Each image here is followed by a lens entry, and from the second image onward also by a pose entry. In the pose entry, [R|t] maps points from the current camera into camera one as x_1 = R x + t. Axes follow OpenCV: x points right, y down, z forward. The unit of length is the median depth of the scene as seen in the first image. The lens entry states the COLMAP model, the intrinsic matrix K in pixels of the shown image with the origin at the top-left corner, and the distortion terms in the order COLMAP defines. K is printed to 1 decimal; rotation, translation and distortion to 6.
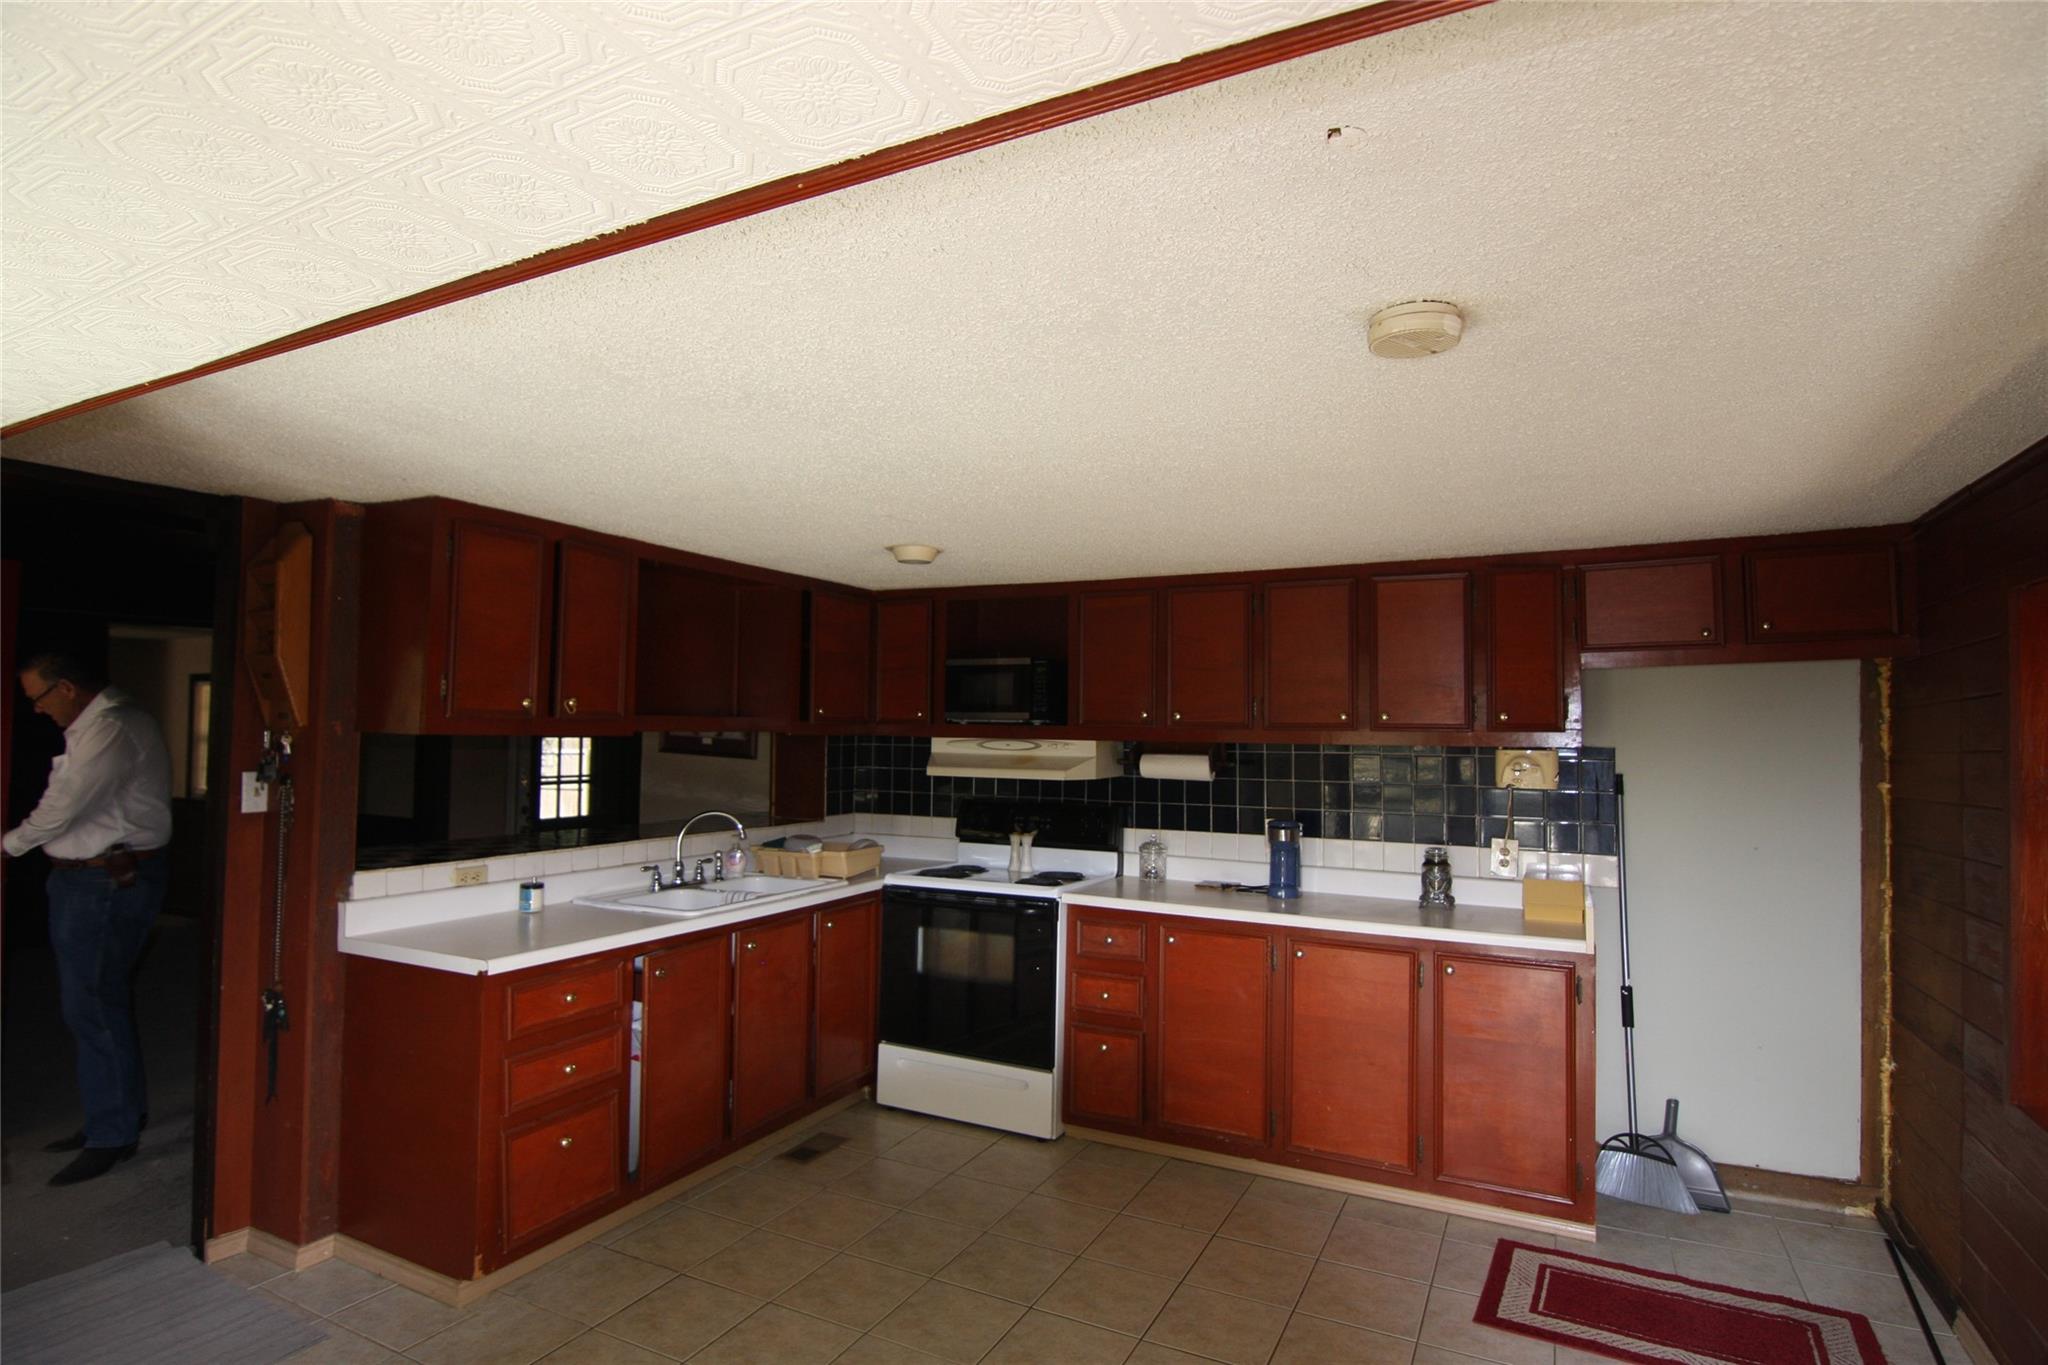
lens RADIAL K [[1057.8, 0, 1024.0], [0, 1057.8, 682.5], [0, 0, 1]] dist [-0.002875, -0.013704]
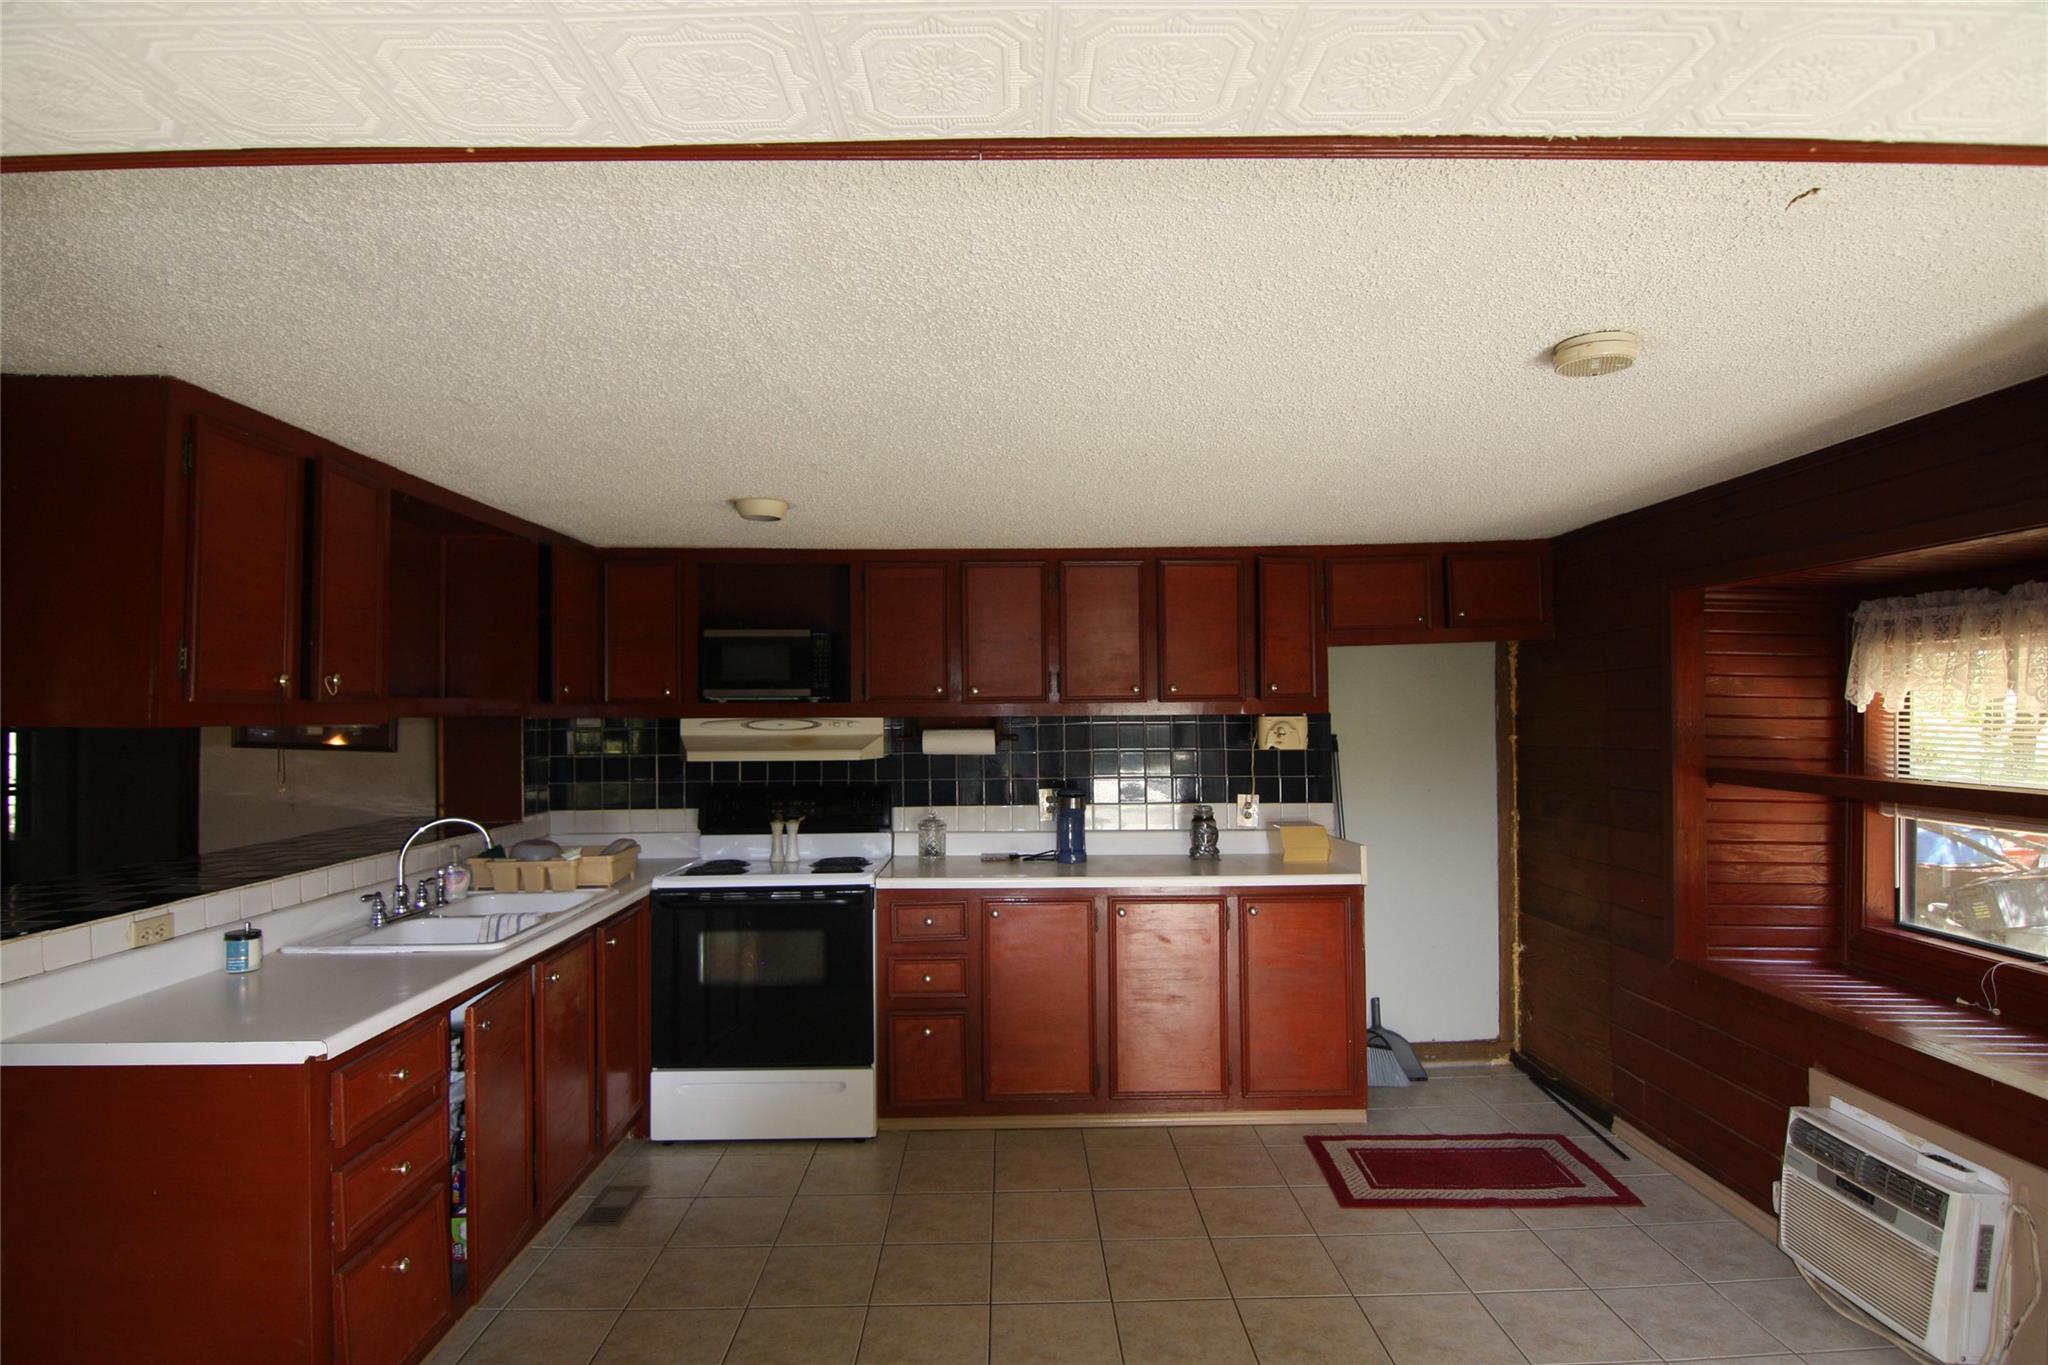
lens RADIAL K [[1057.8, 0, 1024.0], [0, 1057.8, 682.5], [0, 0, 1]] dist [-0.002875, -0.013704]
pose [[0.879493, -0.007193, 0.475858, -0.298594], [-0.003141, 0.999776, 0.020916, 0.003193], [-0.475902, -0.019890, 0.879273, 0.106139]]
